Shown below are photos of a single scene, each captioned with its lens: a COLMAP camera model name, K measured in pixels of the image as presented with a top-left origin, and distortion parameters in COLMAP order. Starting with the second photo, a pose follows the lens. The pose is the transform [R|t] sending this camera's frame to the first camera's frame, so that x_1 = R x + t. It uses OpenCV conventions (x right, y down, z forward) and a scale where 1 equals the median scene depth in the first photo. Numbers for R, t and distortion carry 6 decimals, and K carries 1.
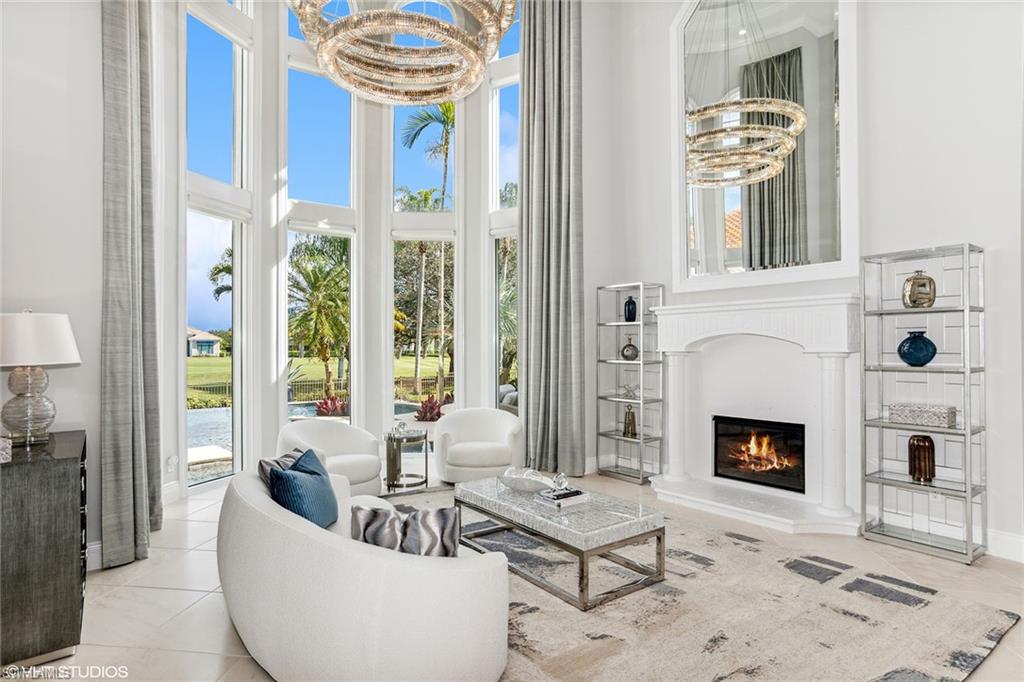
lens RADIAL K [[573.9, 0, 512.0], [0, 573.9, 341.0], [0, 0, 1]] dist [-0.005179, -0.000999]
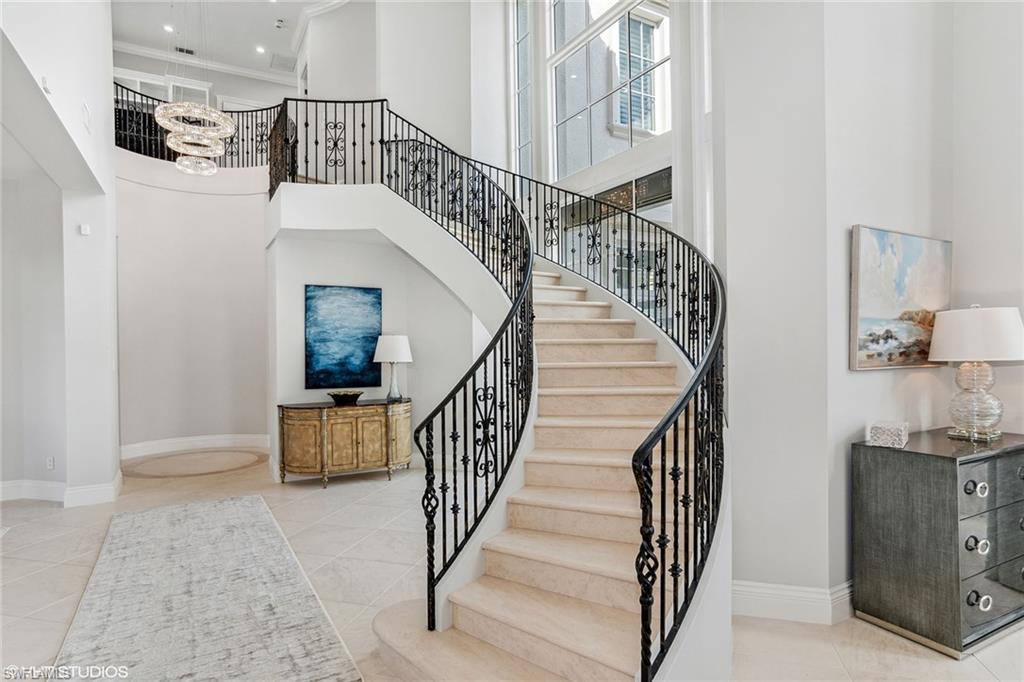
lens RADIAL K [[573.9, 0, 512.0], [0, 573.9, 341.0], [0, 0, 1]] dist [-0.005179, -0.000999]
pose [[-0.128824, 0.008338, -0.991632, 0.303490], [0.008907, 0.999934, 0.007251, -0.008567], [0.991627, -0.007898, -0.128890, 0.391388]]
